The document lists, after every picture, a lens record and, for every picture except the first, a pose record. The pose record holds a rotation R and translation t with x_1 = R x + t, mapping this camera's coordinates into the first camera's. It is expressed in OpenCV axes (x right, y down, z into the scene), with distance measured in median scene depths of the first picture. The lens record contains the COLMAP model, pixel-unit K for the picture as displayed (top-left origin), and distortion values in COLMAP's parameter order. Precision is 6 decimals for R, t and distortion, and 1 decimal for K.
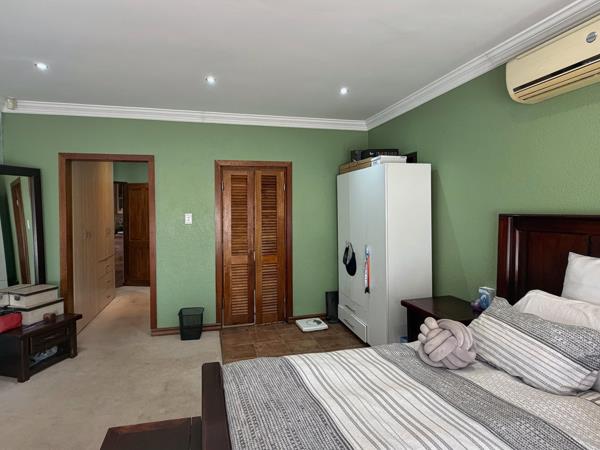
lens RADIAL K [[427.1, 0, 300.0], [0, 427.1, 225.0], [0, 0, 1]] dist [-0.000194, -0.000173]
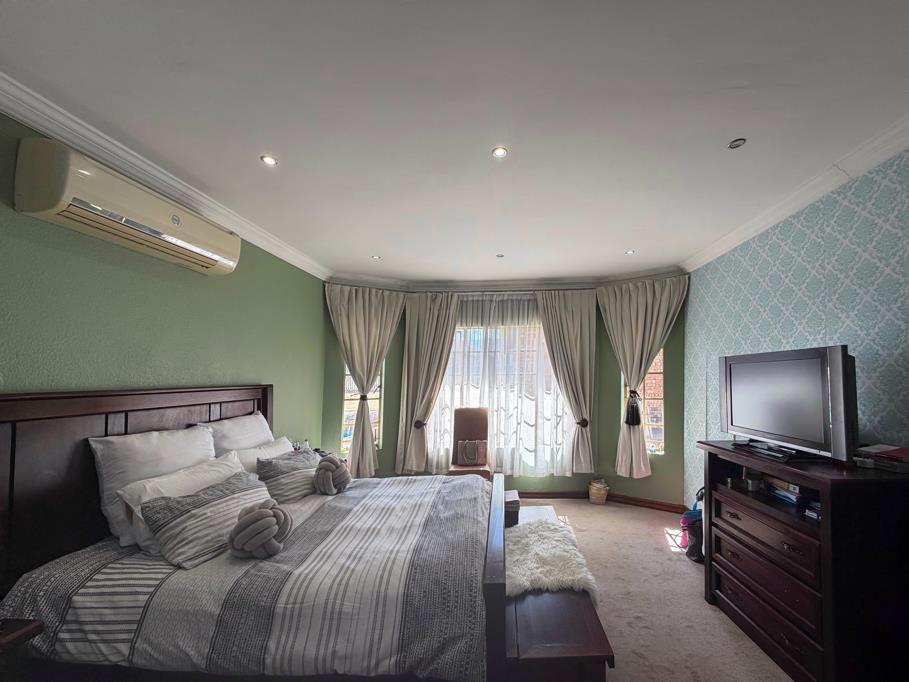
lens RADIAL K [[647.0, 0, 454.5], [0, 647.0, 341.0], [0, 0, 1]] dist [-0.000194, -0.000173]
pose [[-0.958732, 0.016975, 0.283805, -0.566533], [0.006802, 0.999300, -0.036792, -0.104793], [-0.284231, -0.033344, -0.958176, 2.544669]]
